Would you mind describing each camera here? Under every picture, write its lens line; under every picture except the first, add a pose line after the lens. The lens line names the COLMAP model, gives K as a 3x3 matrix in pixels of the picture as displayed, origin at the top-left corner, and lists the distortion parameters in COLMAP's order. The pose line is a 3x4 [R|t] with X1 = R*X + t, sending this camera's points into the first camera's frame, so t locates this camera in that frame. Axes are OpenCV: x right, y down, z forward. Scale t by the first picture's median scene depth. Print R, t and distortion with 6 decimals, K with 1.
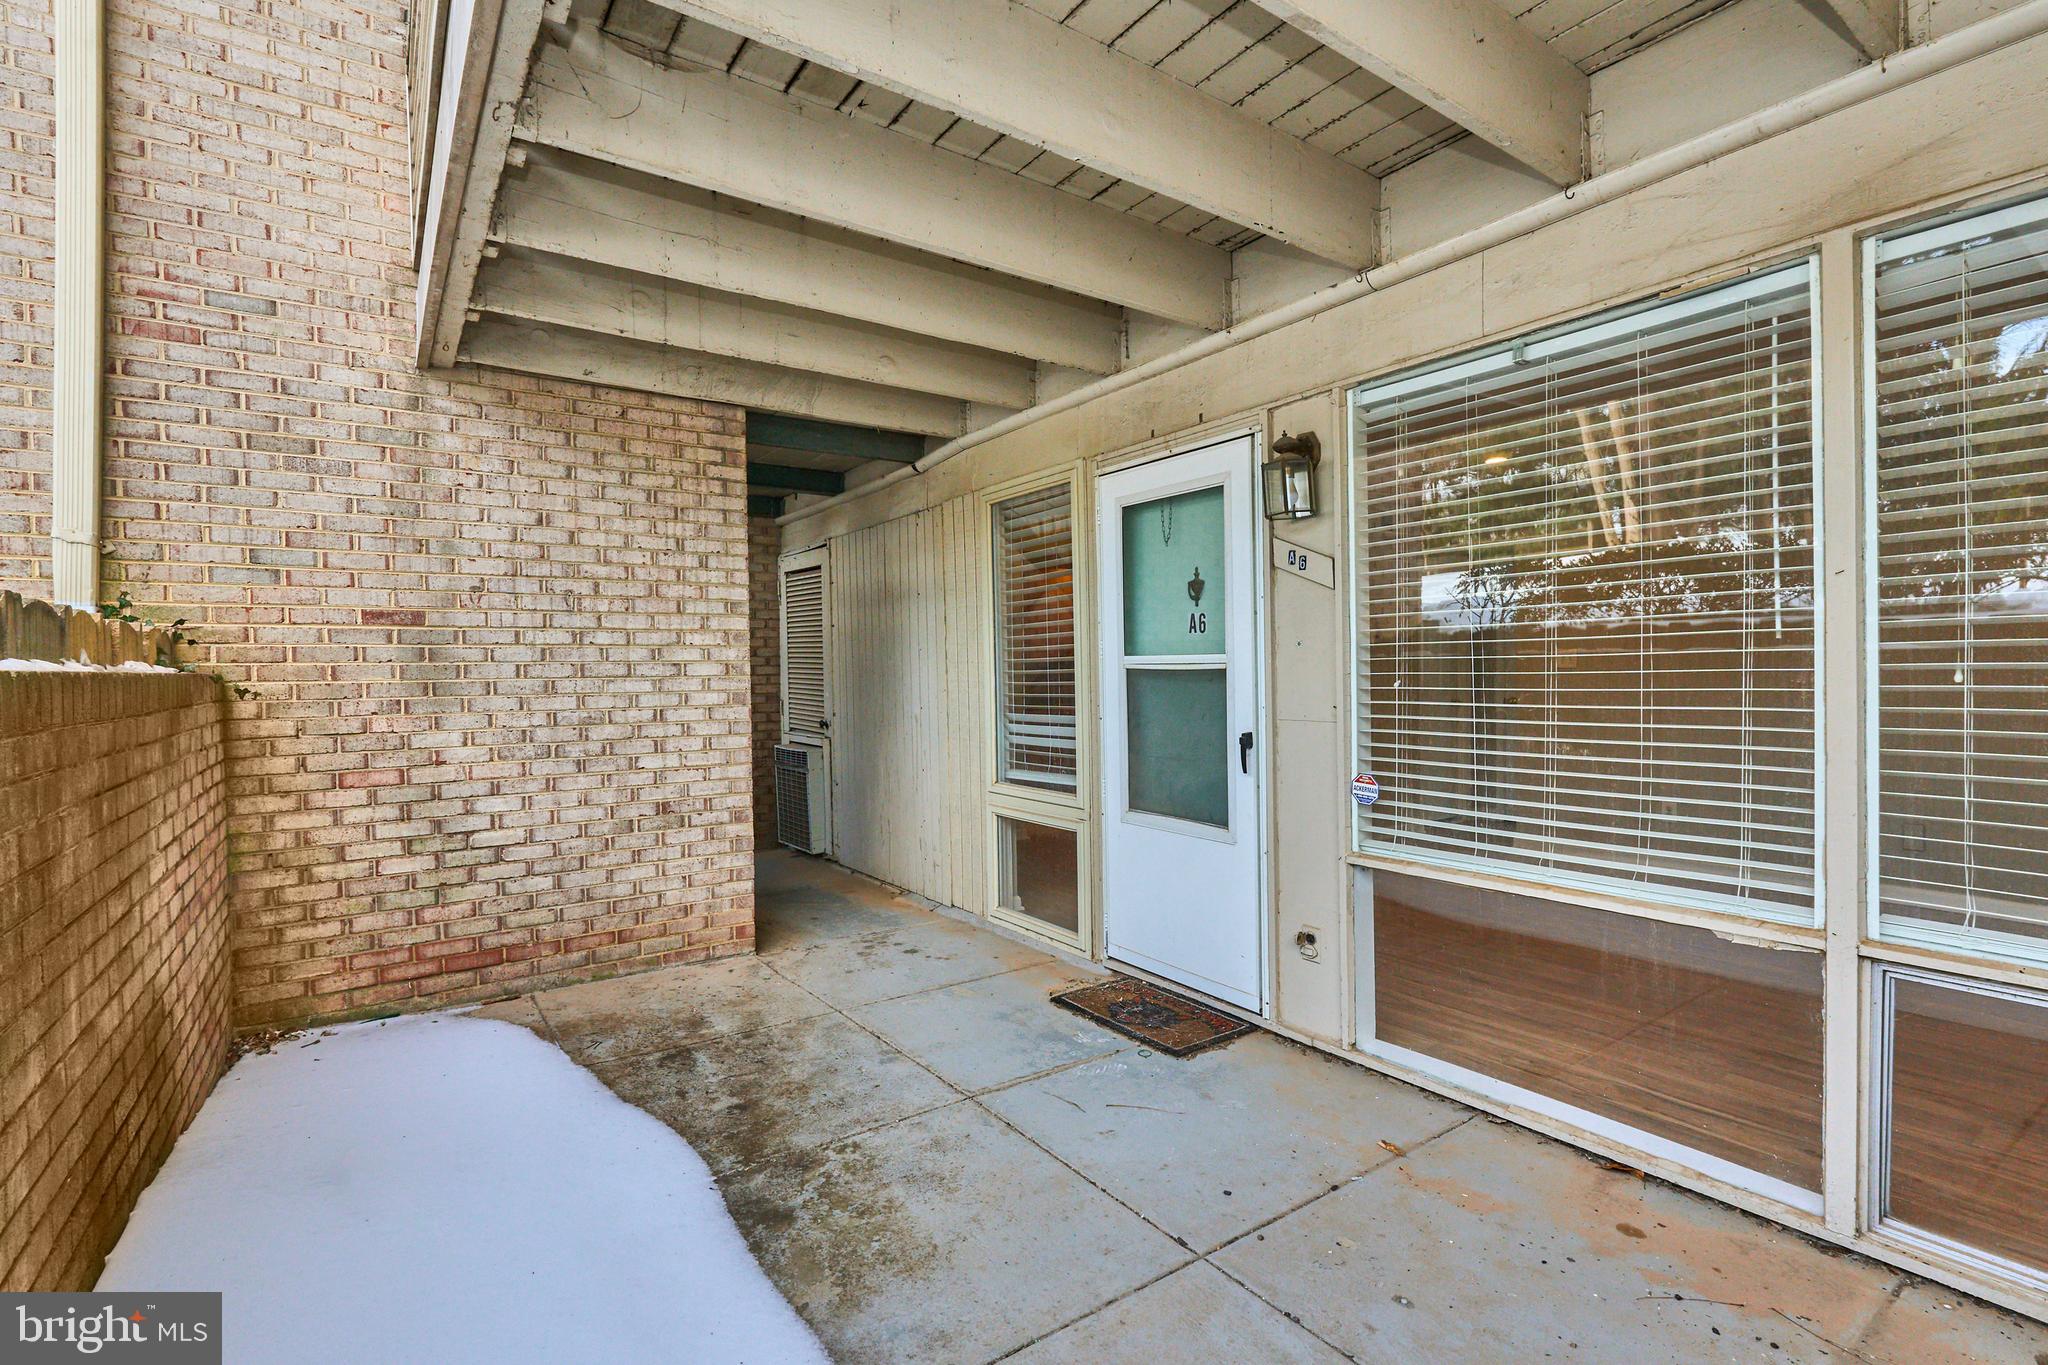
lens RADIAL K [[944.8, 0, 1027.7], [0, 944.8, 680.9], [0, 0, 1]] dist [-0.012254, 0.001979]
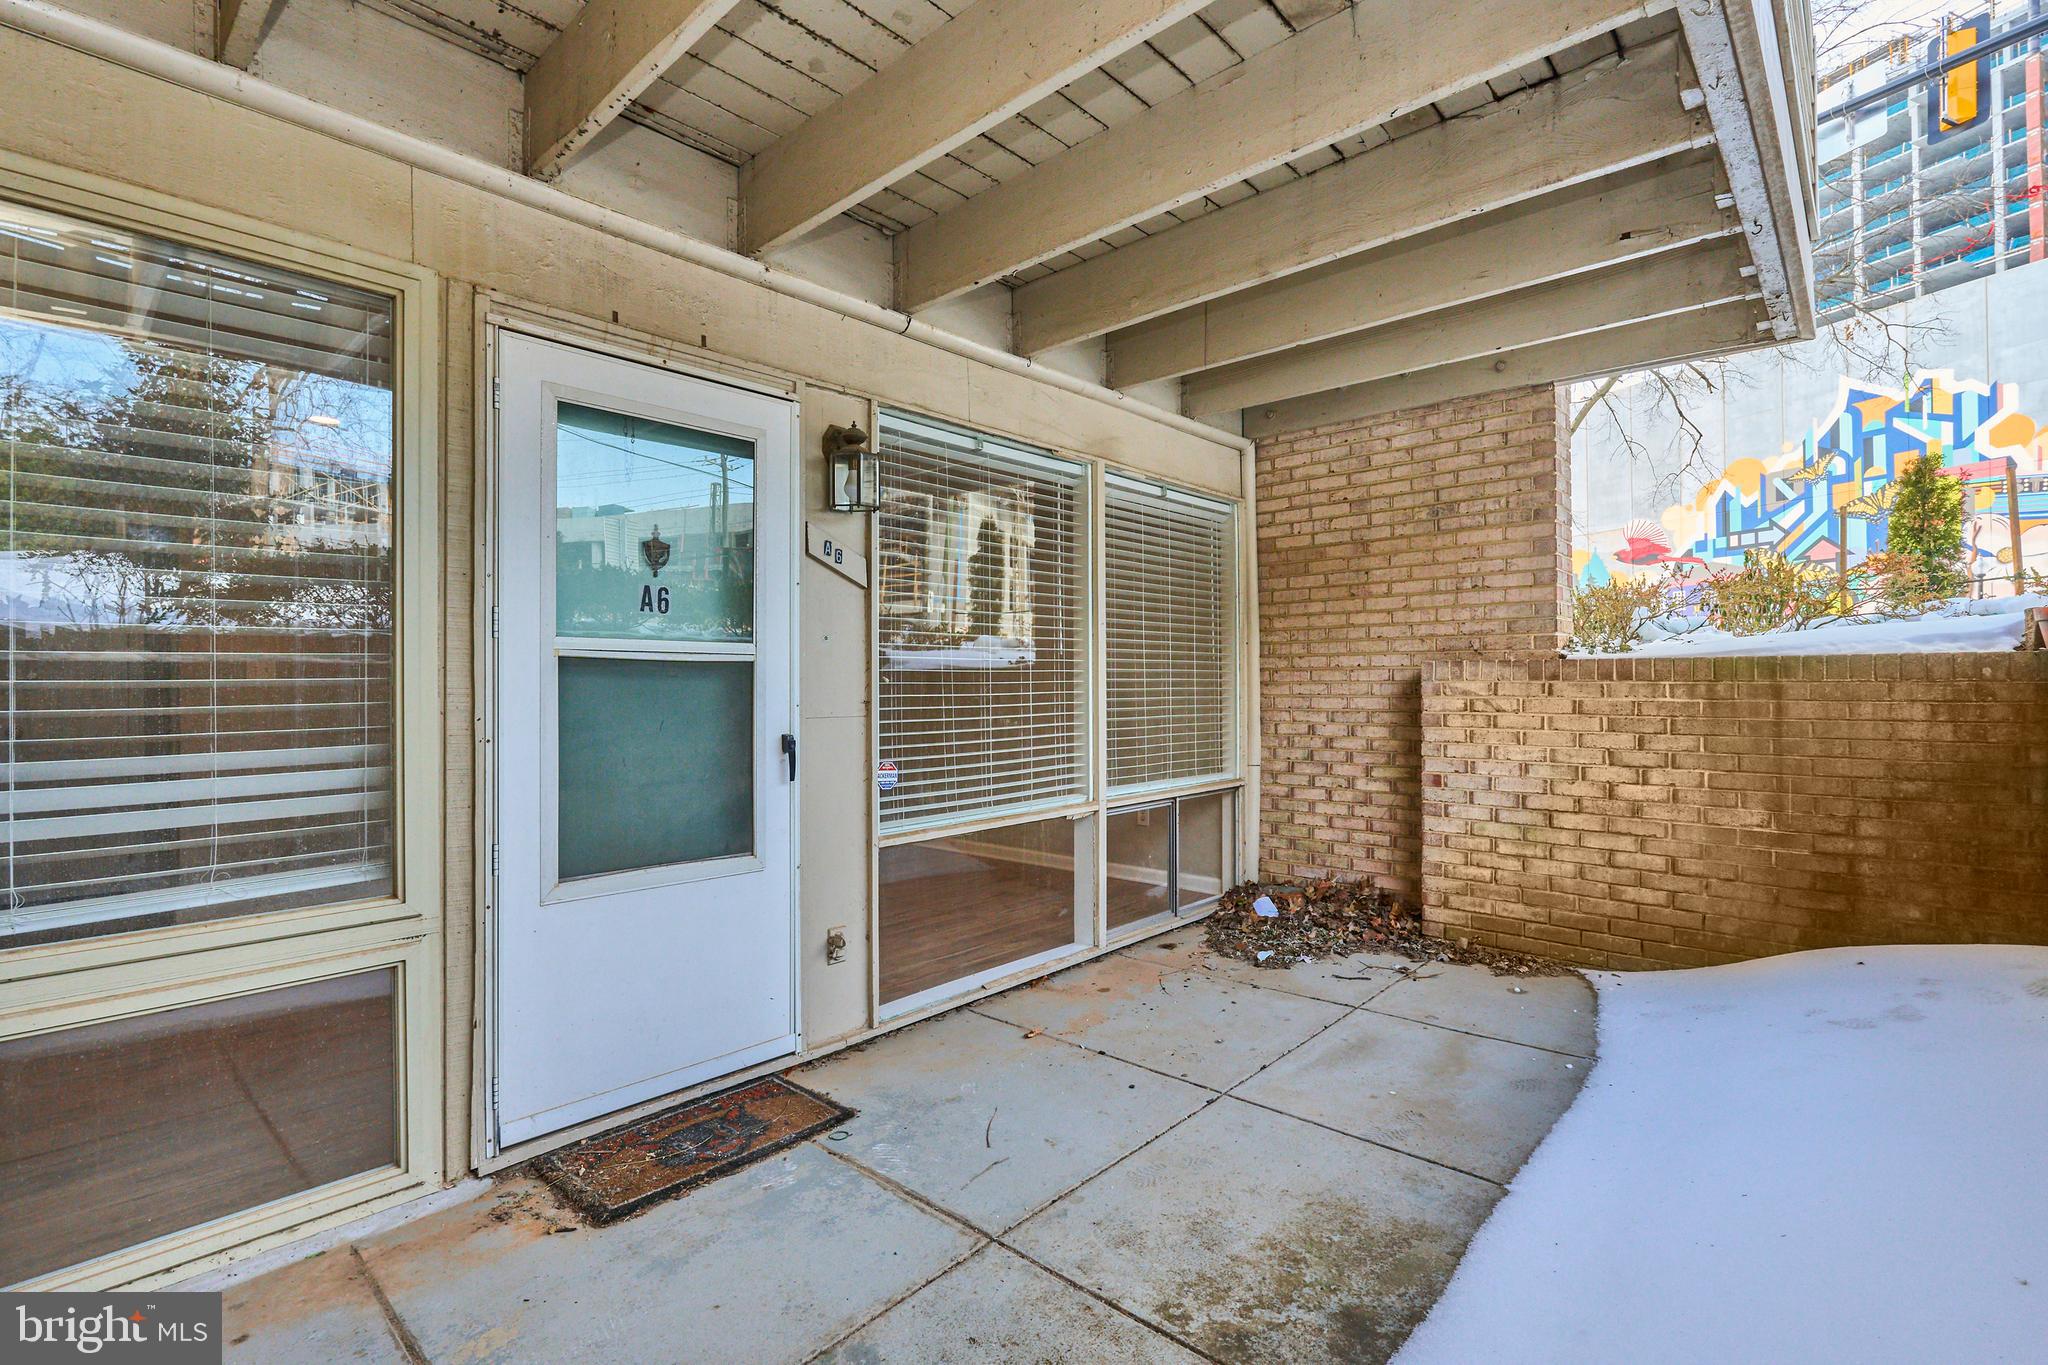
lens RADIAL K [[944.8, 0, 1027.7], [0, 944.8, 680.9], [0, 0, 1]] dist [-0.012254, 0.001979]
pose [[-0.223104, 0.018032, 0.974628, -0.568490], [0.019652, 0.999709, -0.013997, 0.017908], [-0.974597, 0.016031, -0.223393, 0.825489]]
